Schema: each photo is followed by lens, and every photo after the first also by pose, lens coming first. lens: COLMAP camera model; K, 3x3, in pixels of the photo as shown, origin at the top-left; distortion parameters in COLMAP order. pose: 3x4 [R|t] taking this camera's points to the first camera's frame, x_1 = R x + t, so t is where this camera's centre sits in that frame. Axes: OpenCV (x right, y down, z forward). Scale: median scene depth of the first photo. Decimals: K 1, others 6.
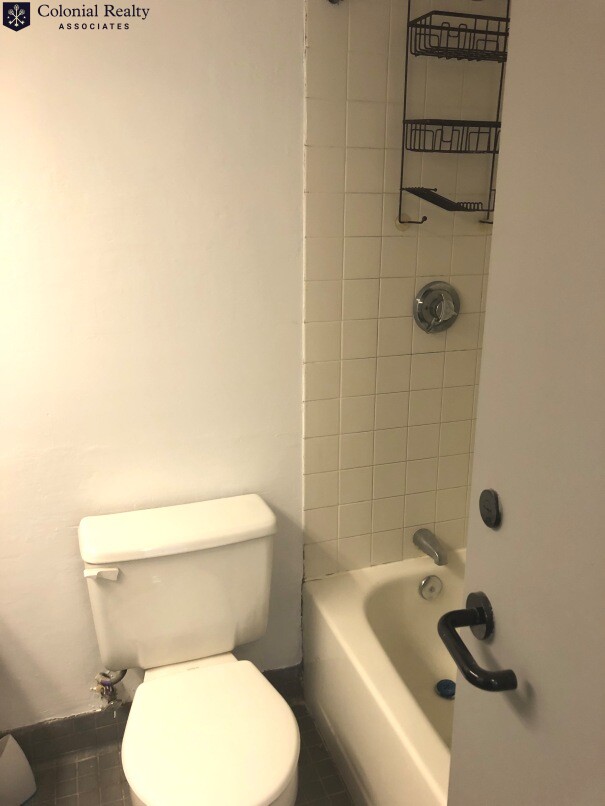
lens RADIAL K [[656.4, 0, 304.0], [0, 656.4, 397.7], [0, 0, 1]] dist [0.029589, -0.026375]
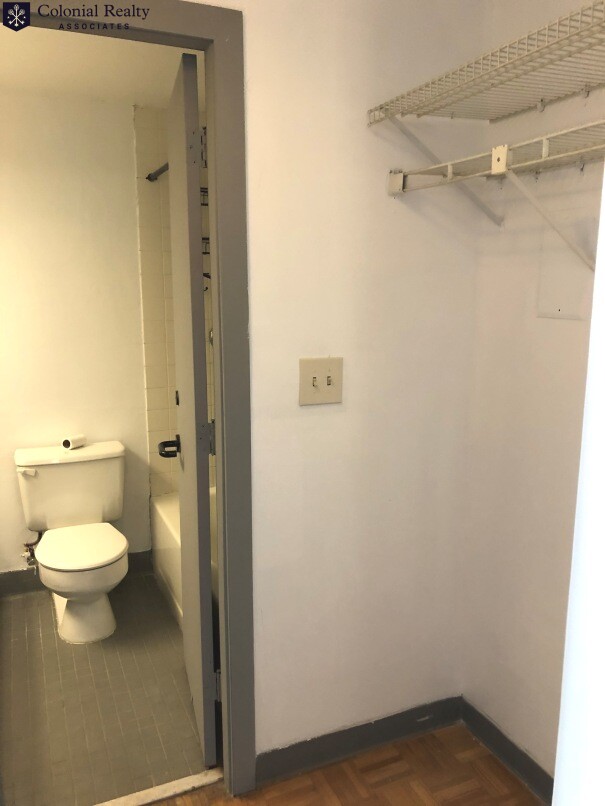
lens RADIAL K [[656.4, 0, 298.5], [0, 656.4, 408.7], [0, 0, 1]] dist [0.029589, -0.026375]
pose [[0.998015, -0.013614, 0.061480, 0.331737], [0.018563, 0.996569, -0.080657, 0.232111], [-0.060171, 0.081638, 0.994844, -0.872099]]
